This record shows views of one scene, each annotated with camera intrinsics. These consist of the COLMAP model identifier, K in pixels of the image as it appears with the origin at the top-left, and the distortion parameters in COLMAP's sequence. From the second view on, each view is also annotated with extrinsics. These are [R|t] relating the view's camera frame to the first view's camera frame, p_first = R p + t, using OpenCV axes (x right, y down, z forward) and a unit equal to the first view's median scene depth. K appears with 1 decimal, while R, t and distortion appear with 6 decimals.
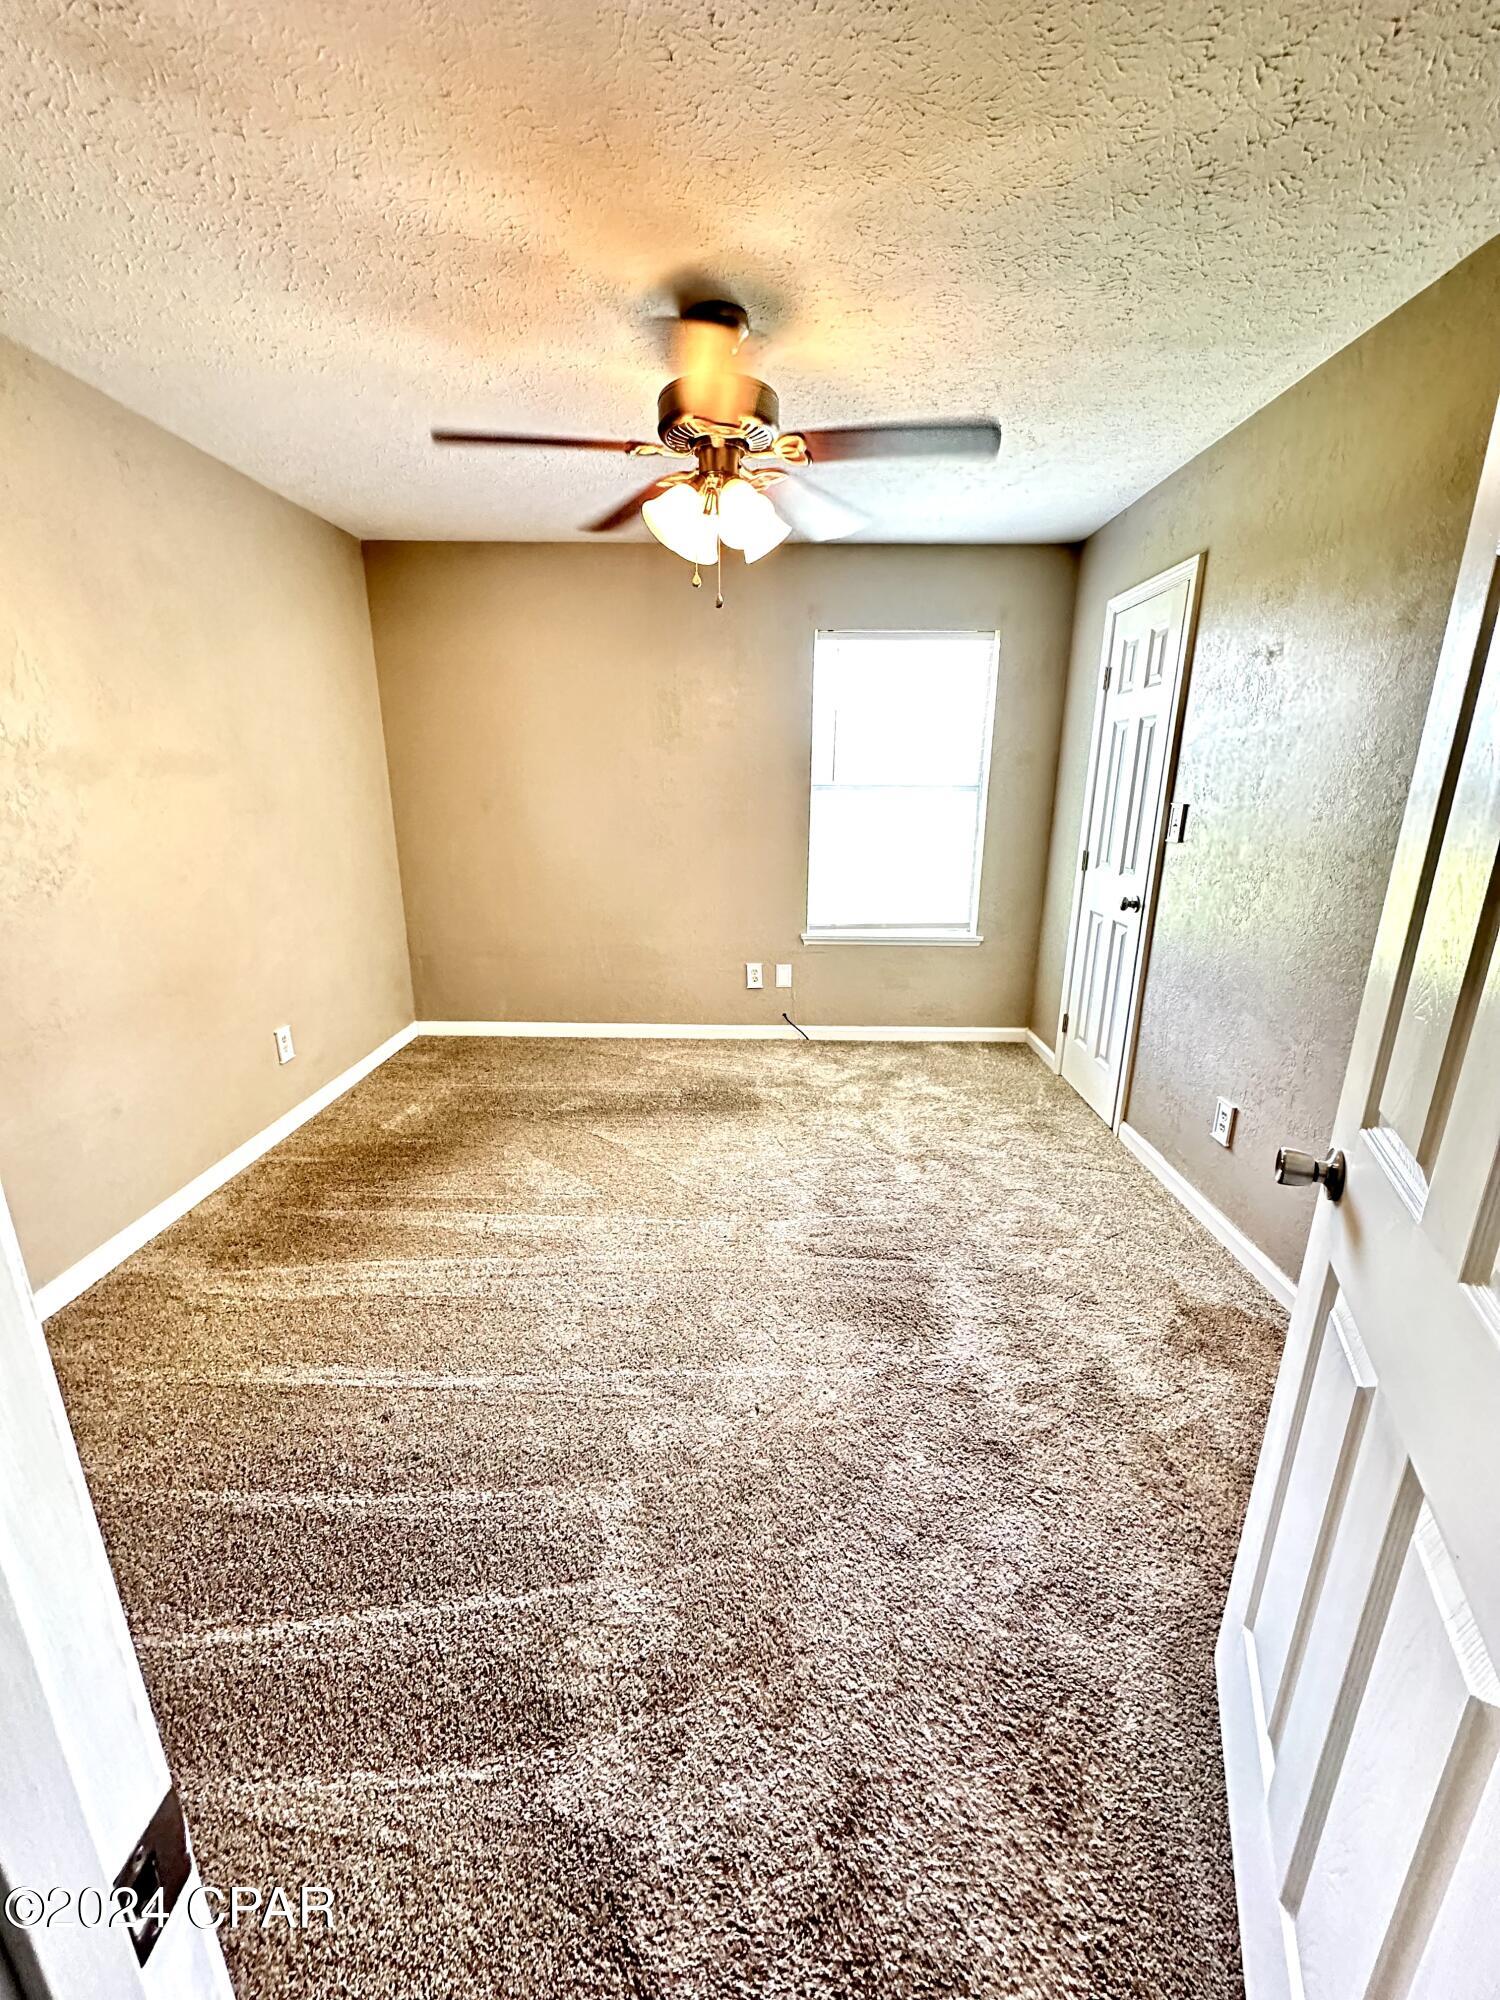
lens RADIAL K [[796.5, 0, 746.5], [0, 796.5, 1001.0], [0, 0, 1]] dist [-0.001341, 0.000984]
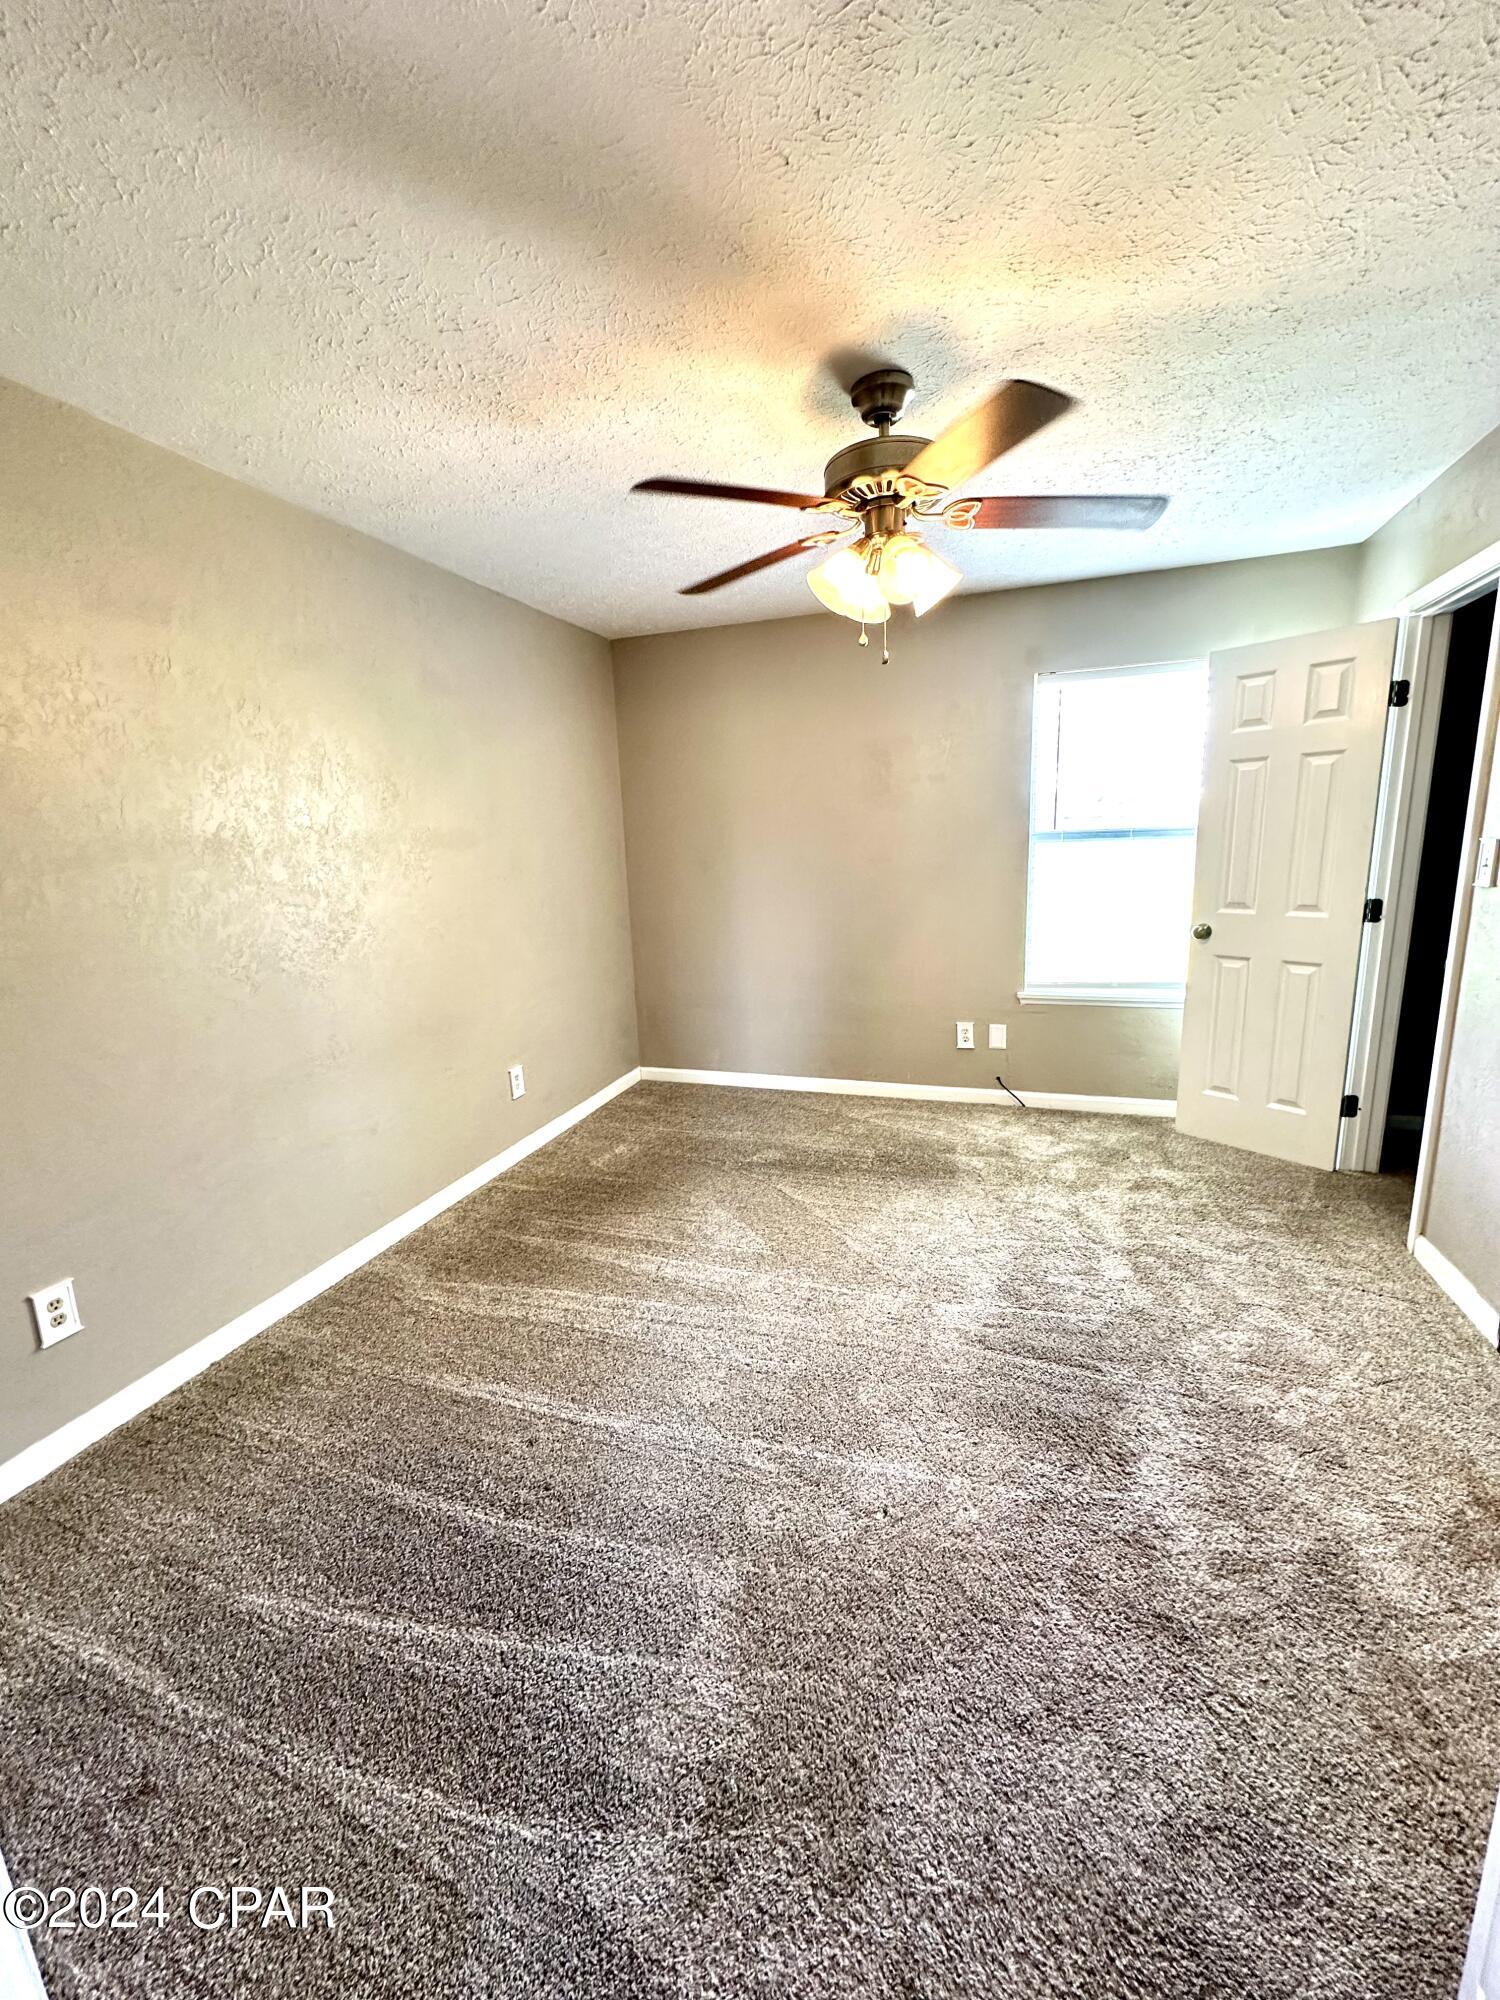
lens RADIAL K [[796.5, 0, 746.4], [0, 796.5, 1000.8], [0, 0, 1]] dist [-0.001341, 0.000984]
pose [[0.950345, 0.021225, -0.310475, 0.116679], [-0.042211, 0.997243, -0.061033, -0.008250], [0.308323, 0.071108, 0.948620, 0.037431]]
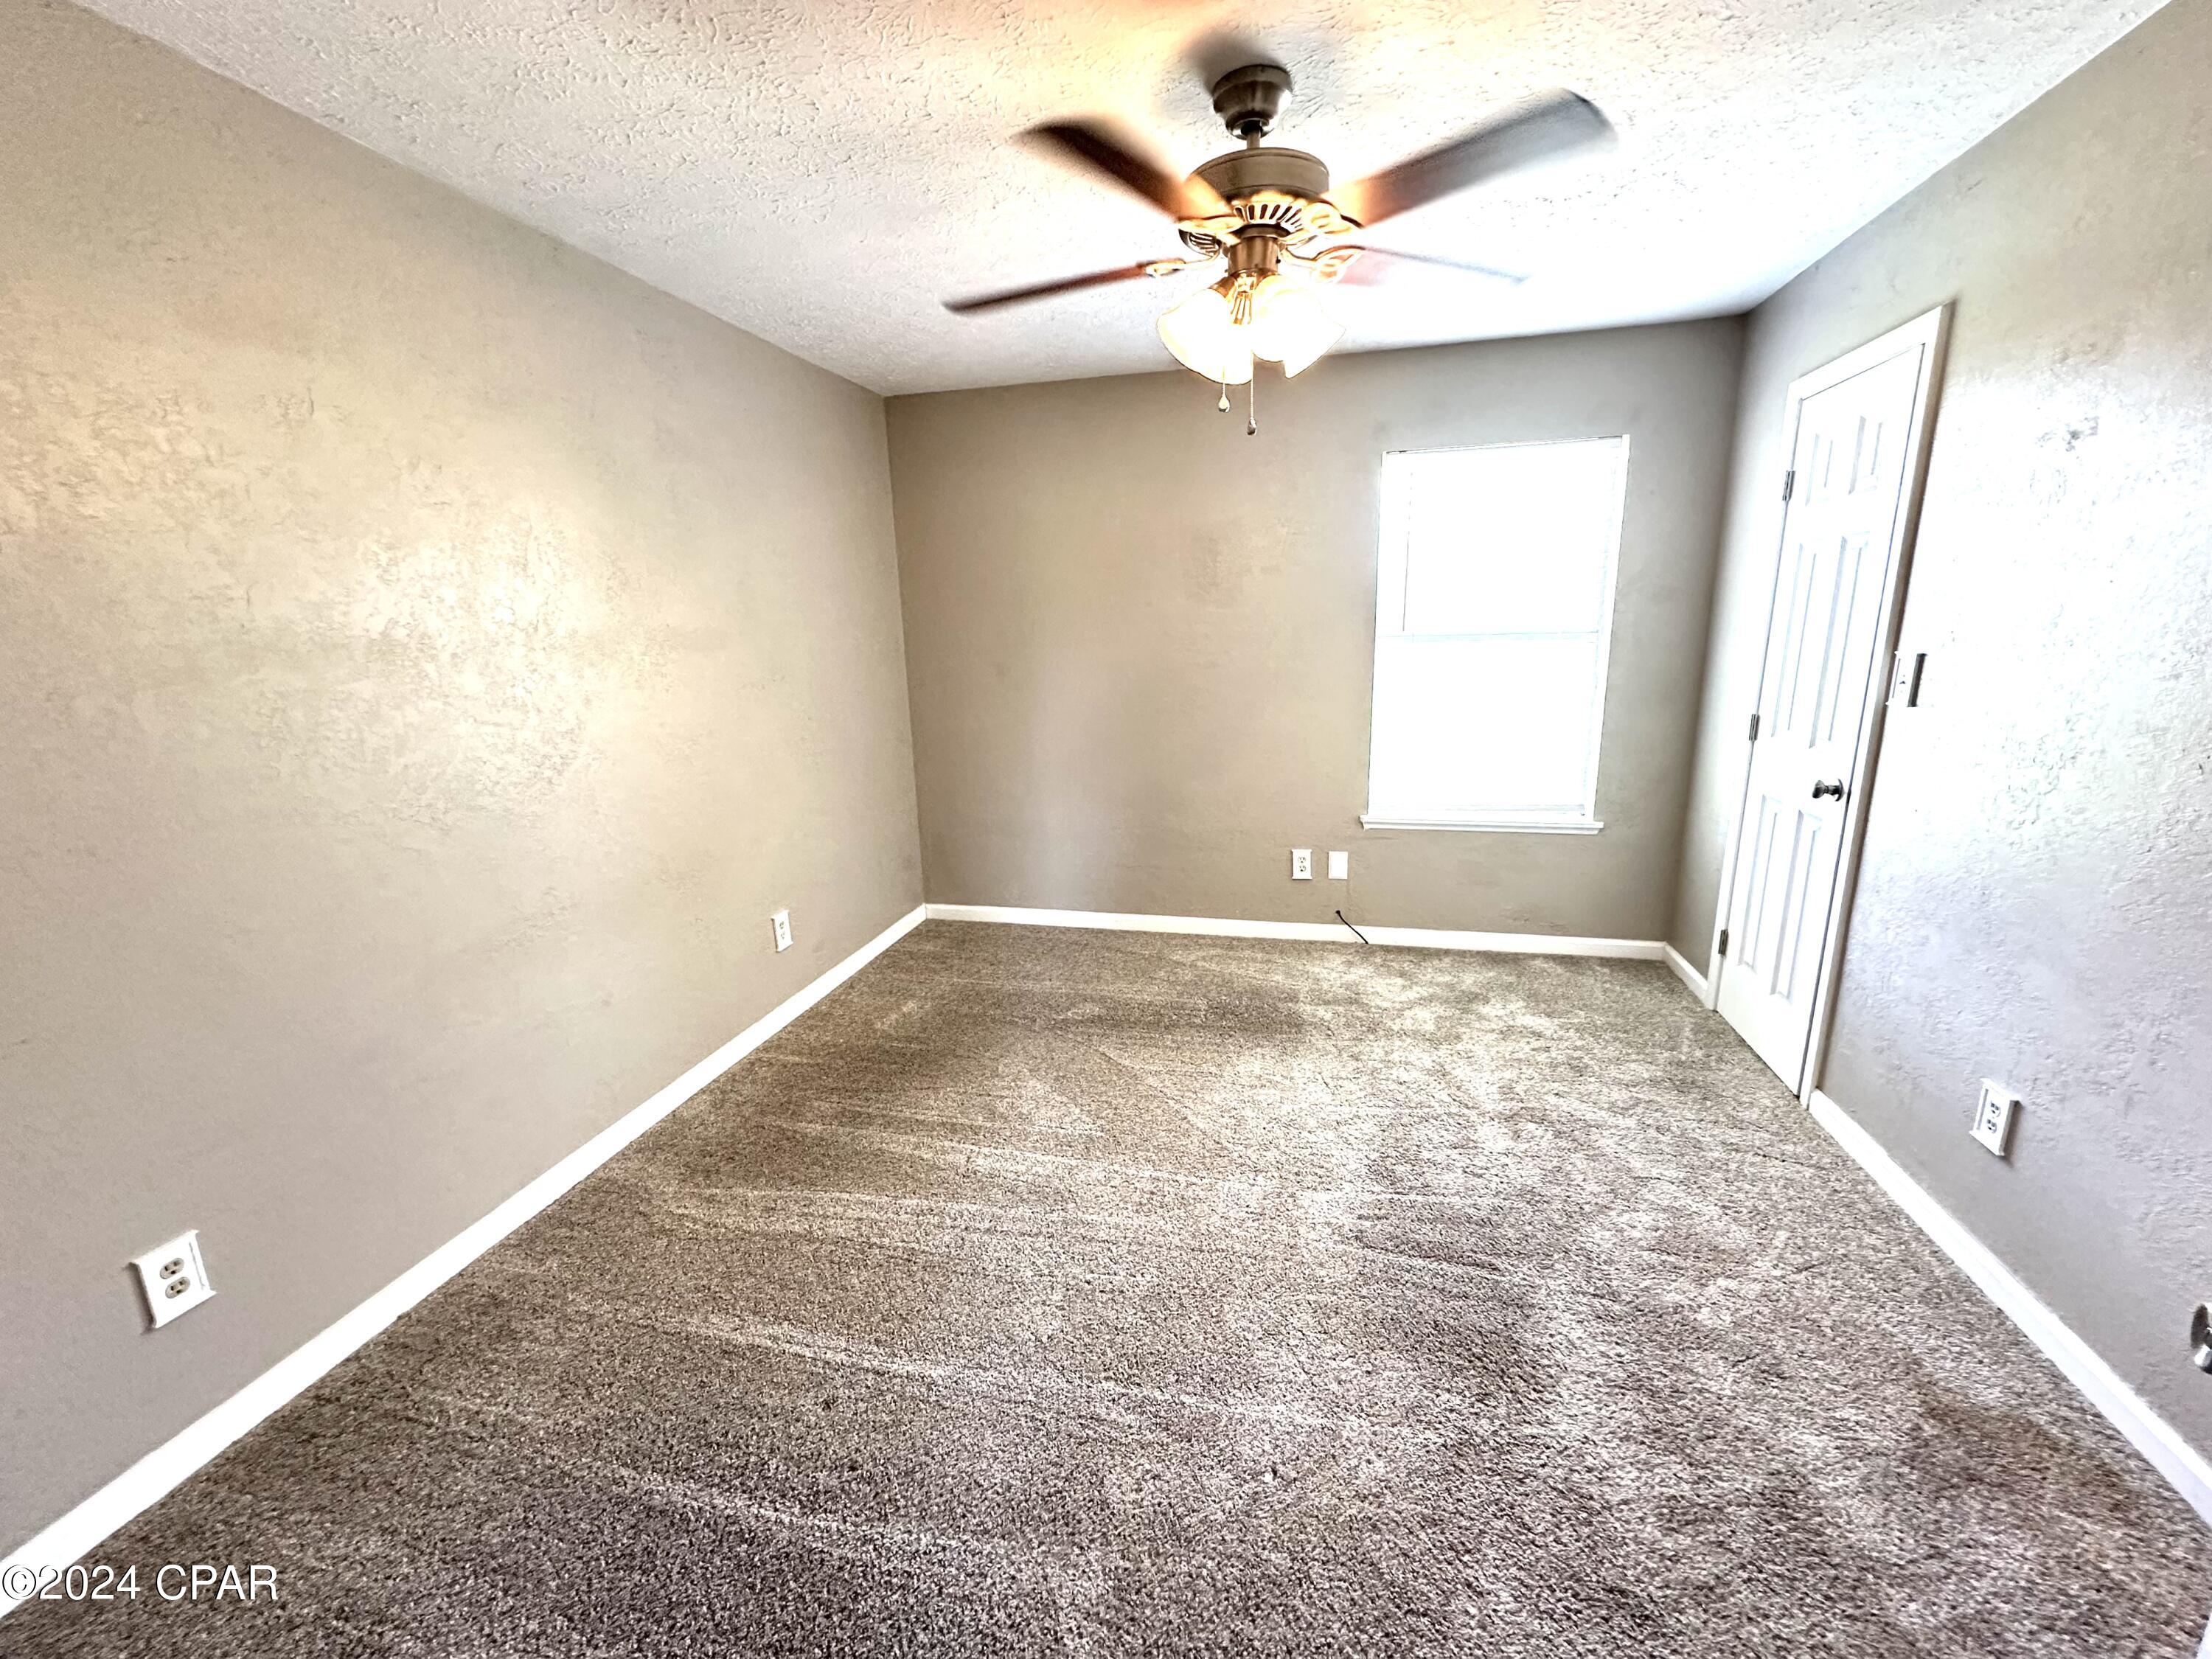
lens RADIAL K [[880.9, 0, 1104.4], [0, 880.9, 832.2], [0, 0, 1]] dist [-0.001341, 0.000984]
pose [[0.974853, 0.018289, -0.222096, 0.026912], [-0.027663, 0.998850, -0.039170, -0.049078], [0.221124, 0.044329, 0.974238, 0.108452]]
